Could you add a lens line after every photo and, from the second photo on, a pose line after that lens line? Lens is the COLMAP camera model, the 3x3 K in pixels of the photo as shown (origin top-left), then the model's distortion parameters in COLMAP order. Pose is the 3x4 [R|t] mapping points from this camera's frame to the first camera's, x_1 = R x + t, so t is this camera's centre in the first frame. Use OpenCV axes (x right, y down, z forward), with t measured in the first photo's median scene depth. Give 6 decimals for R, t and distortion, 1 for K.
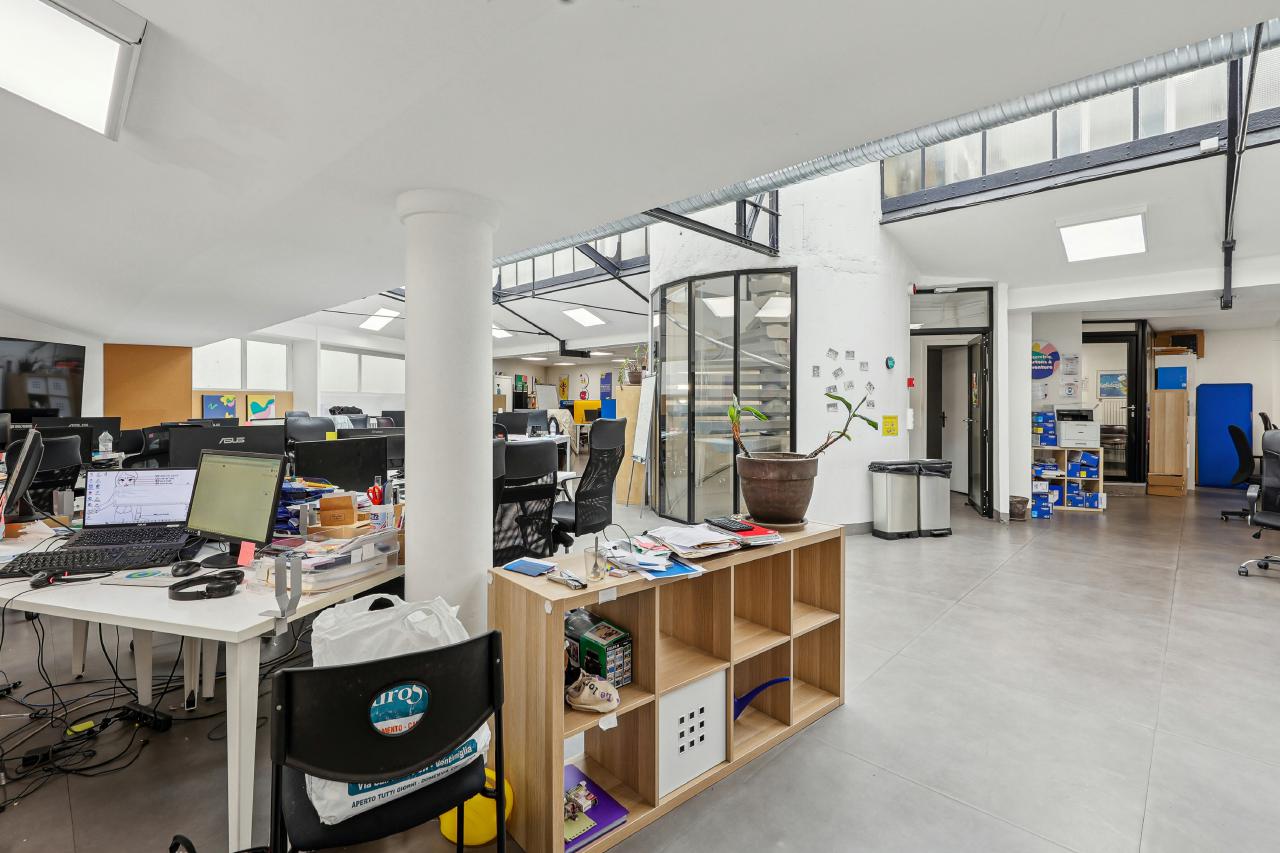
lens RADIAL K [[581.1, 0, 625.9], [0, 581.1, 401.9], [0, 0, 1]] dist [-0.004870, -0.000597]
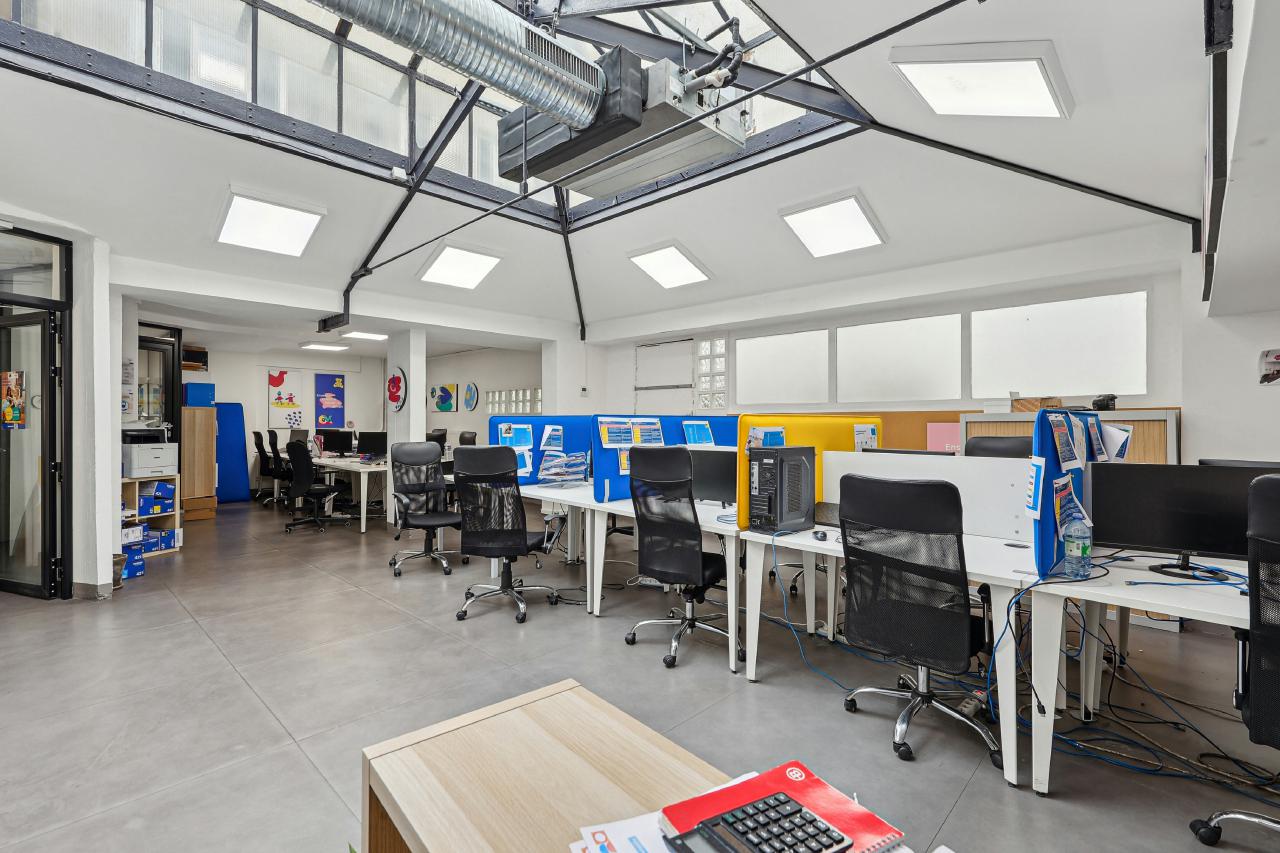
lens RADIAL K [[581.1, 0, 638.8], [0, 581.1, 418.8], [0, 0, 1]] dist [-0.004870, -0.000597]
pose [[-0.033475, 0.004192, 0.999431, -0.034566], [0.000249, 0.999991, -0.004186, 0.002948], [-0.999440, 0.000109, -0.033476, 0.365056]]
